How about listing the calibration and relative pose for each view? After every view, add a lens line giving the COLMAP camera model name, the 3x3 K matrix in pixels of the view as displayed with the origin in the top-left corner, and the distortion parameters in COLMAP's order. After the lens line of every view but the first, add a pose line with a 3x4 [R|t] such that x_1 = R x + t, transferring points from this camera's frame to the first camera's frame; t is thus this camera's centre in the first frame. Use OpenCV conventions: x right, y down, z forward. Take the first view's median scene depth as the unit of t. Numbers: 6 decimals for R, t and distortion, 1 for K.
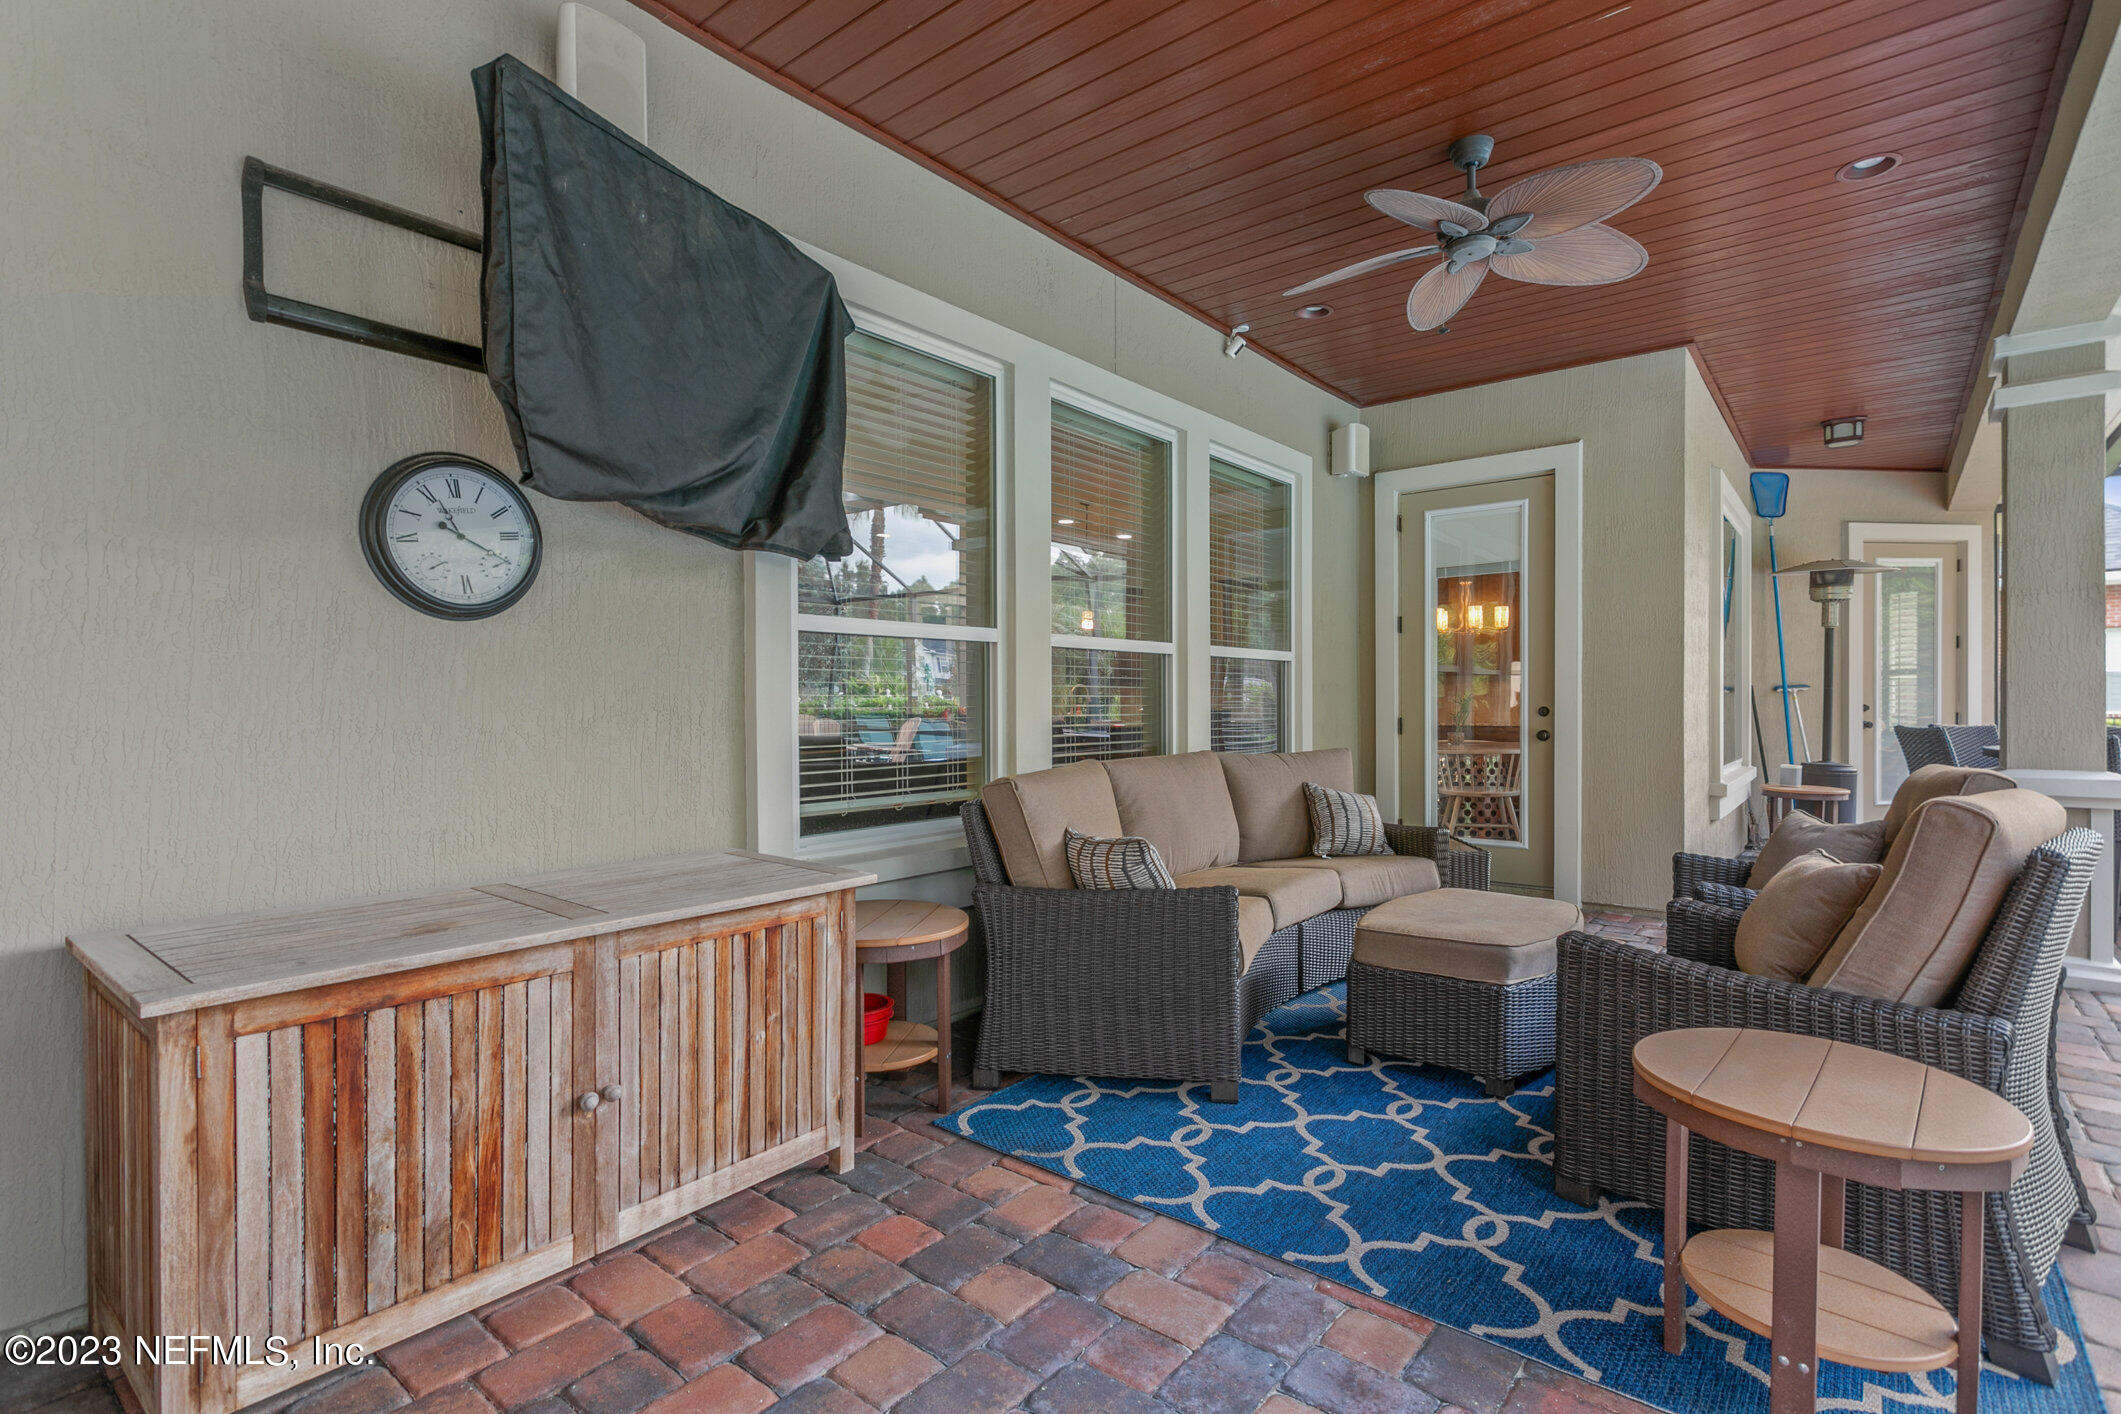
lens RADIAL K [[1022.6, 0, 1060.5], [0, 1022.6, 707.0], [0, 0, 1]] dist [-0.001131, -0.000149]
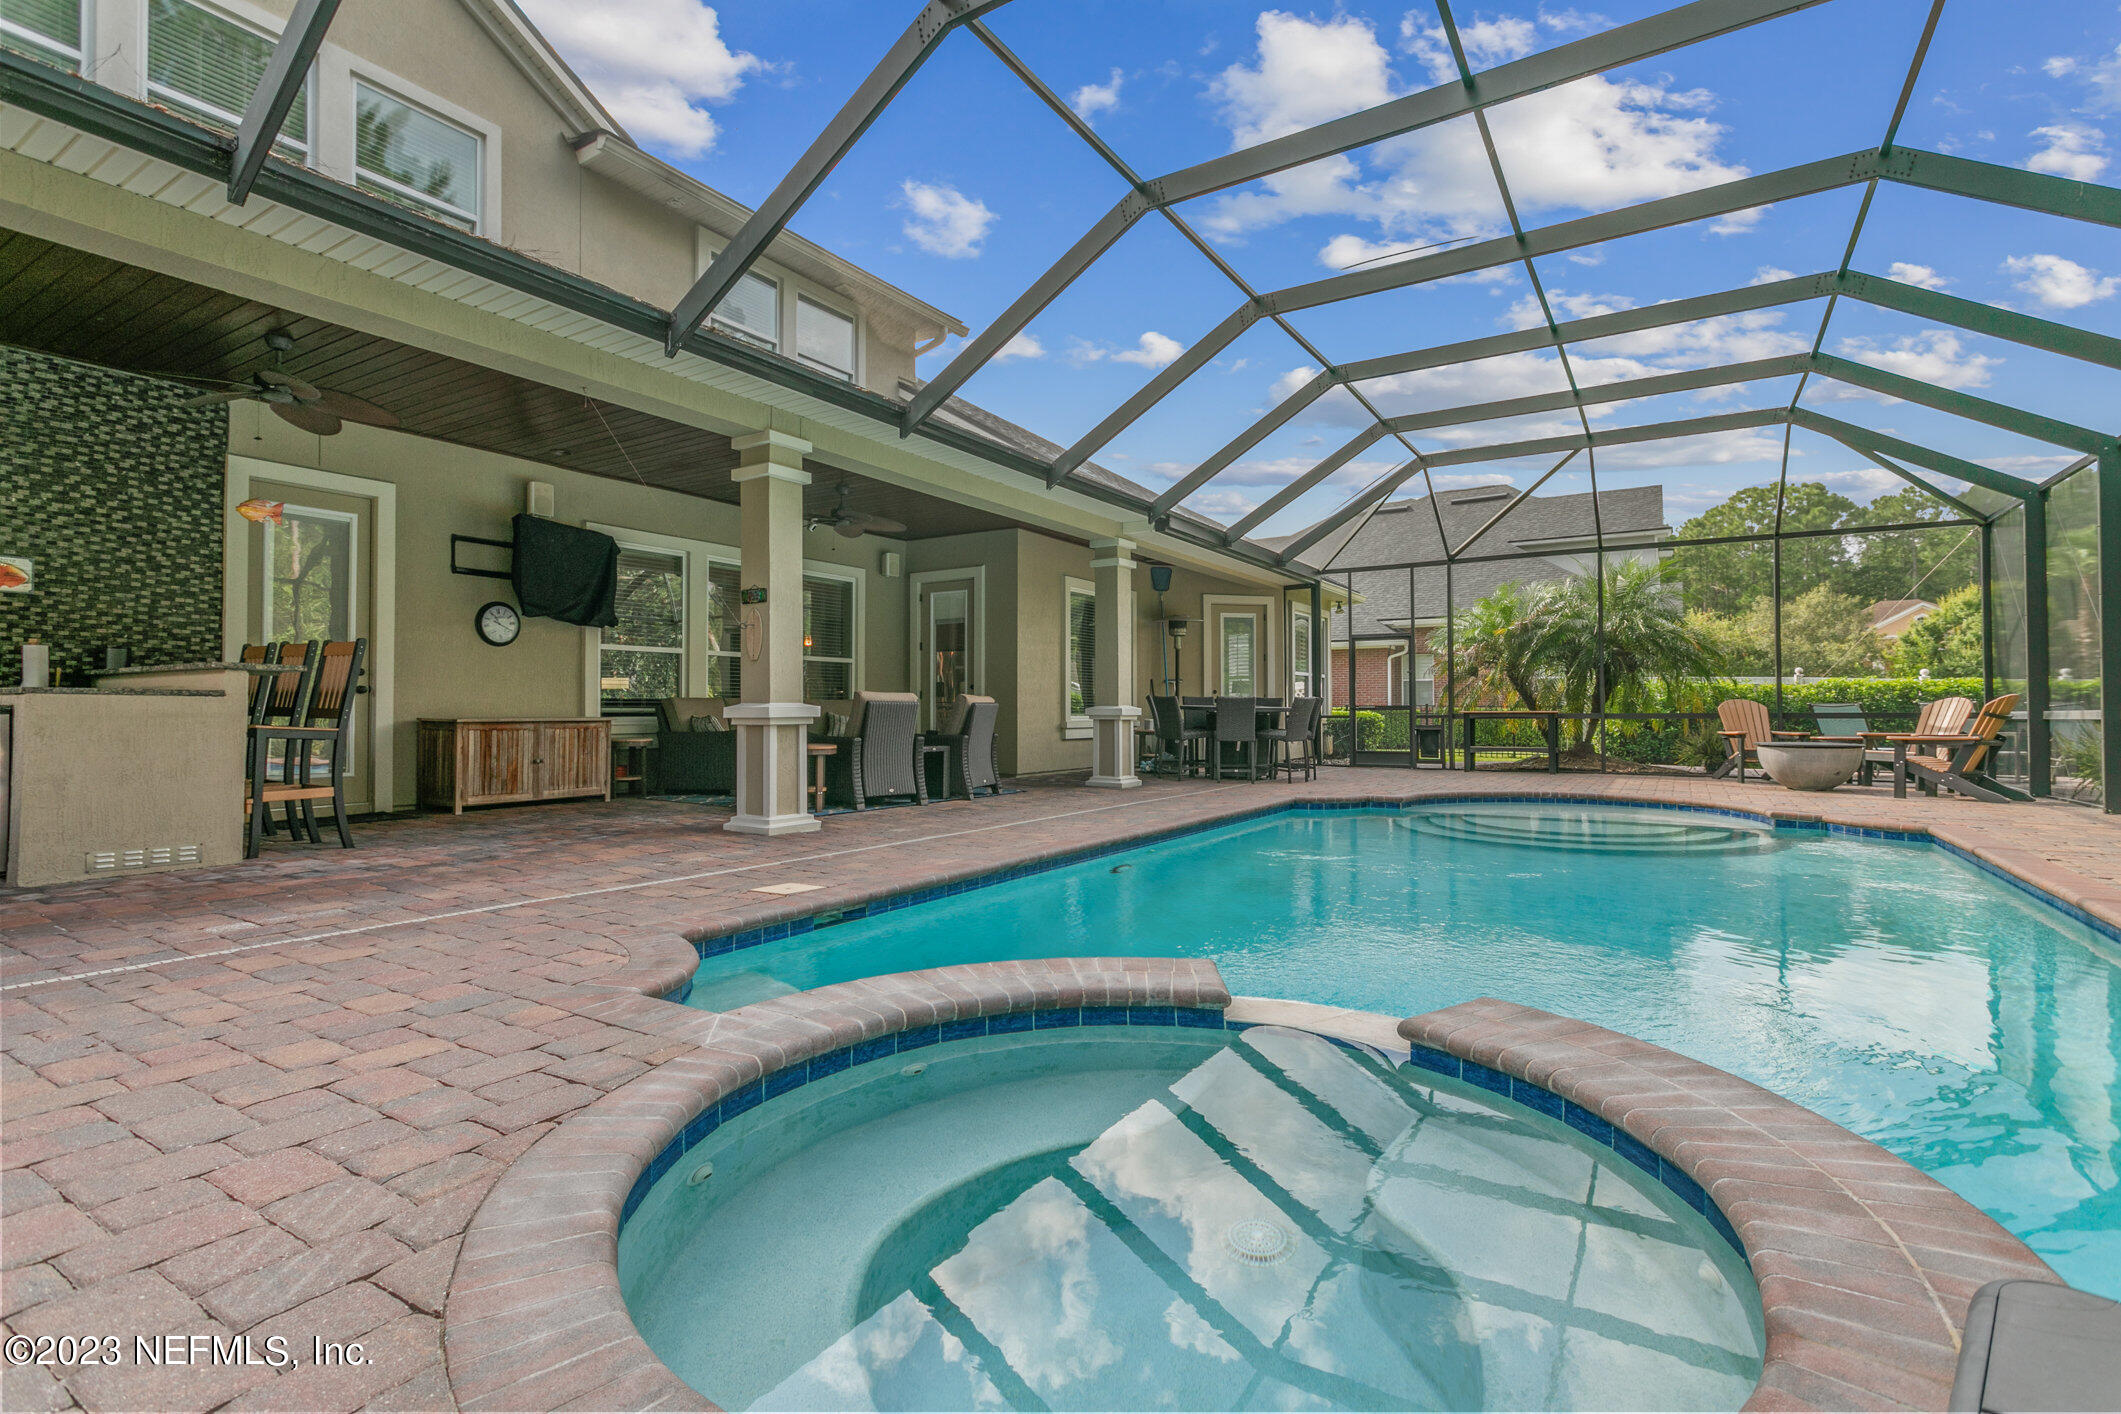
lens RADIAL K [[1012.6, 0, 1059.5], [0, 1012.6, 690.9], [0, 0, 1]] dist [0.001802, 0.000152]
pose [[0.994012, 0.005472, 0.109130, 1.003578], [-0.002731, 0.999677, -0.025249, 0.157869], [-0.109233, 0.024800, 0.993707, -2.785859]]
